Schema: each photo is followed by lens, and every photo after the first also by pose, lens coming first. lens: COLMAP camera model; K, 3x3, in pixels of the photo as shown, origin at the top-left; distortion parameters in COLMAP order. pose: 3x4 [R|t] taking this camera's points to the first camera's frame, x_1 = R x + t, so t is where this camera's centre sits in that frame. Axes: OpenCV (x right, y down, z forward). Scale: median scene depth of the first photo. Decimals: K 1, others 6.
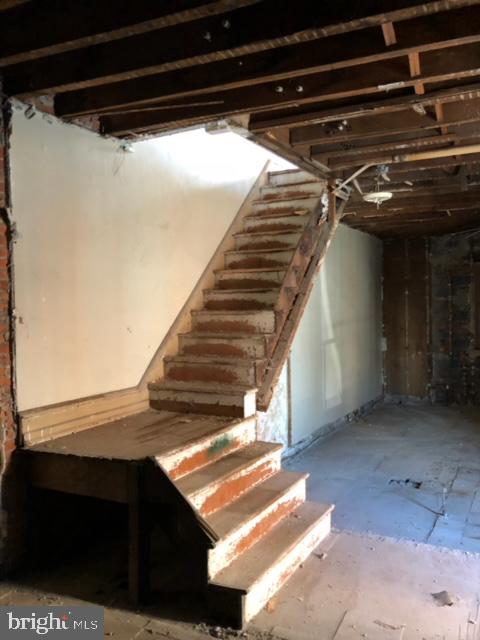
lens RADIAL K [[533.5, 0, 238.6], [0, 533.5, 316.2], [0, 0, 1]] dist [0.055869, -0.008560]
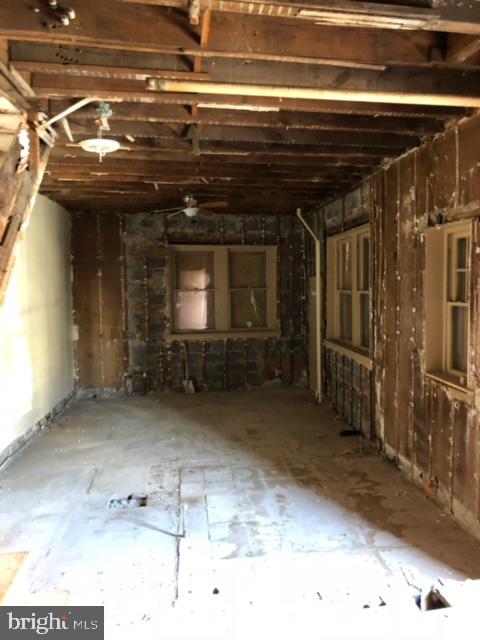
lens RADIAL K [[533.5, 0, 238.6], [0, 533.5, 316.2], [0, 0, 1]] dist [0.055869, -0.008560]
pose [[0.818819, -0.024822, 0.573515, -0.020160], [0.006630, 0.999407, 0.033789, -0.003811], [-0.574014, -0.023864, 0.818498, 0.206478]]
